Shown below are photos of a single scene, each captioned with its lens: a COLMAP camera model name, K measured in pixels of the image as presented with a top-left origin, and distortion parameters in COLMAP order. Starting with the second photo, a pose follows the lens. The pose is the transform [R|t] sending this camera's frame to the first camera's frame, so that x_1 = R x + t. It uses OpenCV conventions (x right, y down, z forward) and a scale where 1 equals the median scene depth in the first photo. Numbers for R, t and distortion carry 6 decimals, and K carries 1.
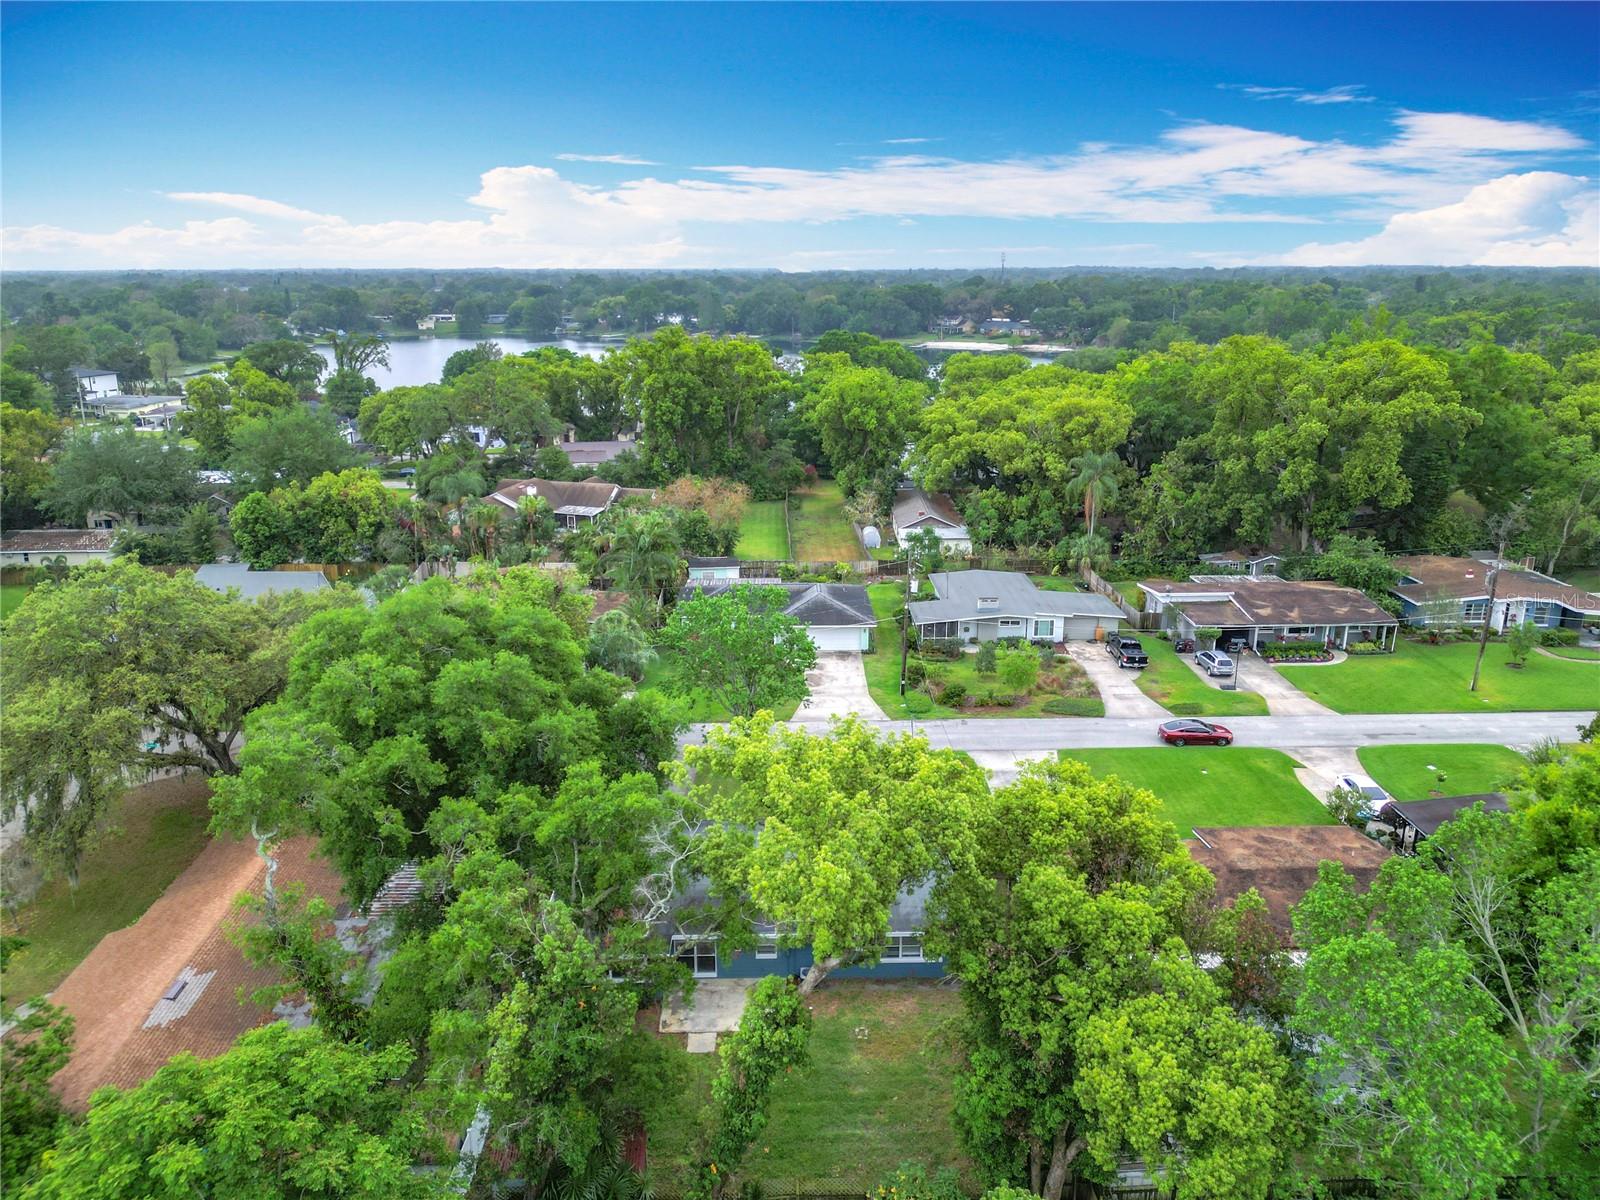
lens RADIAL K [[1137.4, 0, 797.9], [0, 1137.4, 620.2], [0, 0, 1]] dist [0.050841, -0.085943]
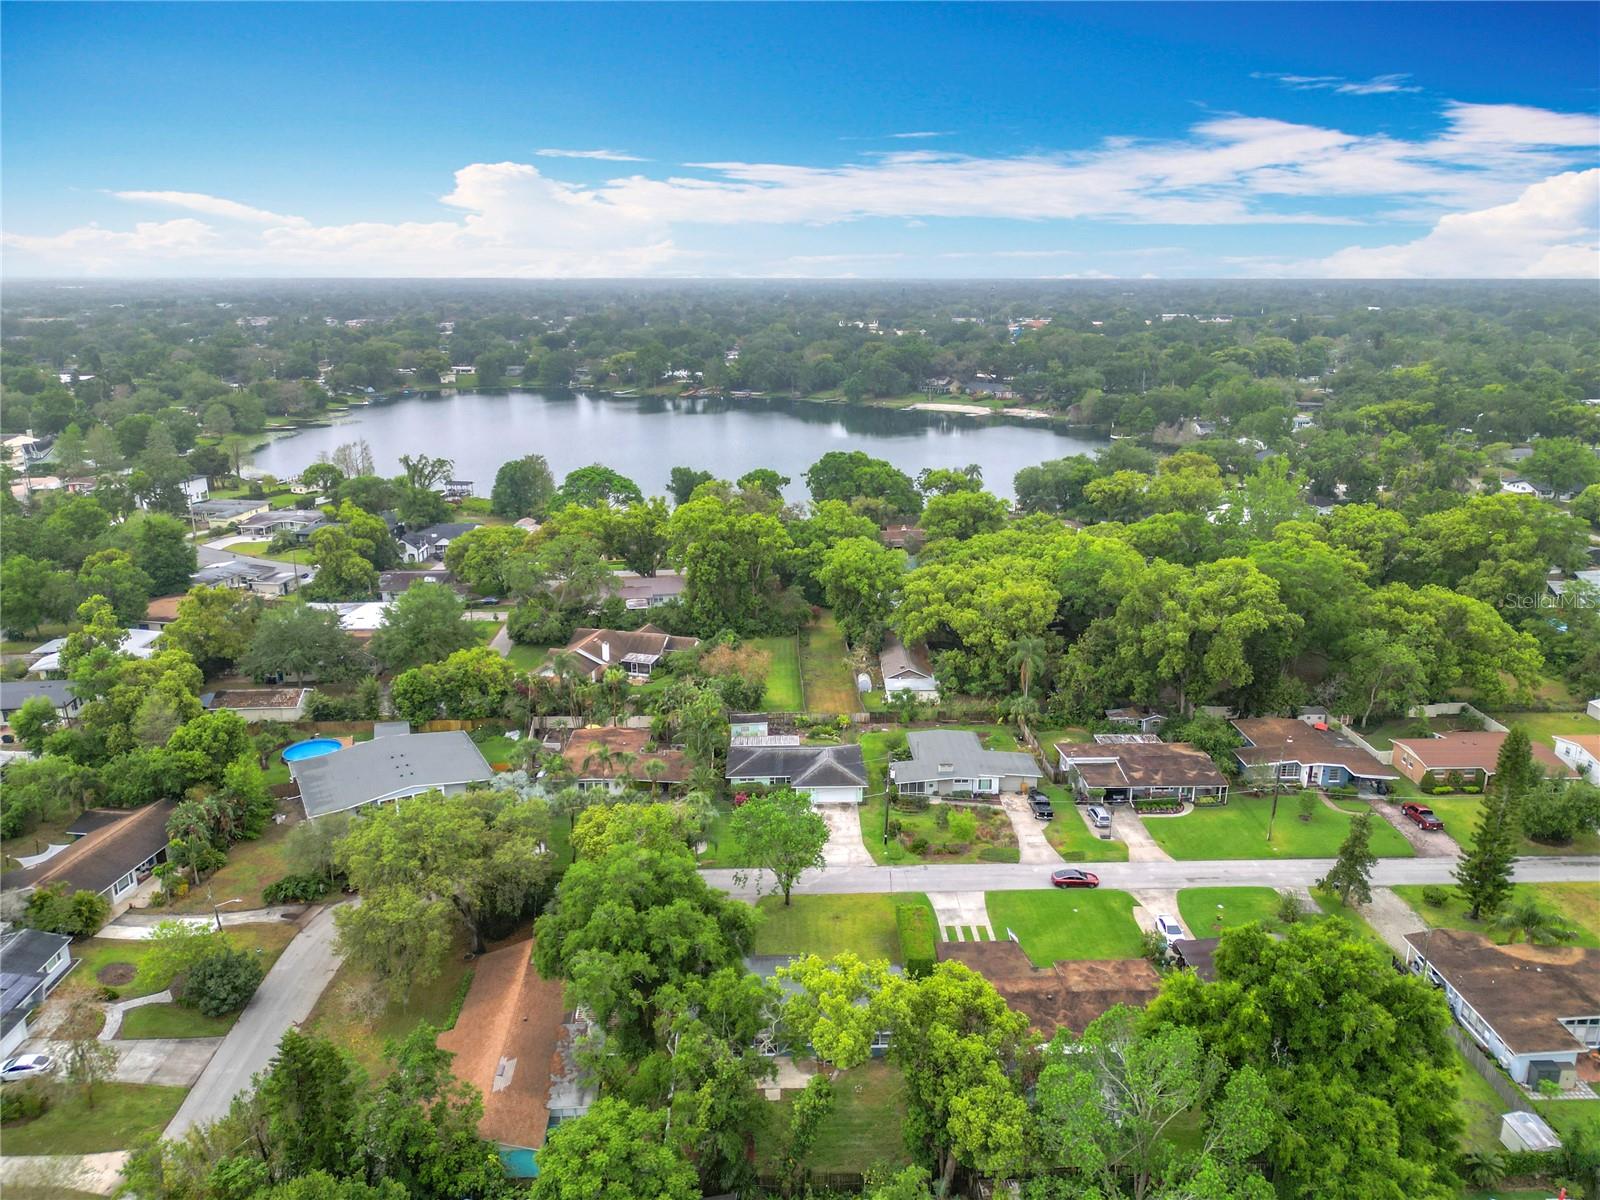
lens RADIAL K [[1137.4, 0, 797.9], [0, 1137.4, 620.2], [0, 0, 1]] dist [0.050841, -0.085943]
pose [[0.999988, -0.001778, 0.004455, -0.029106], [0.001782, 0.999998, -0.000856, -0.233672], [-0.004454, 0.000864, 0.999990, -0.503319]]
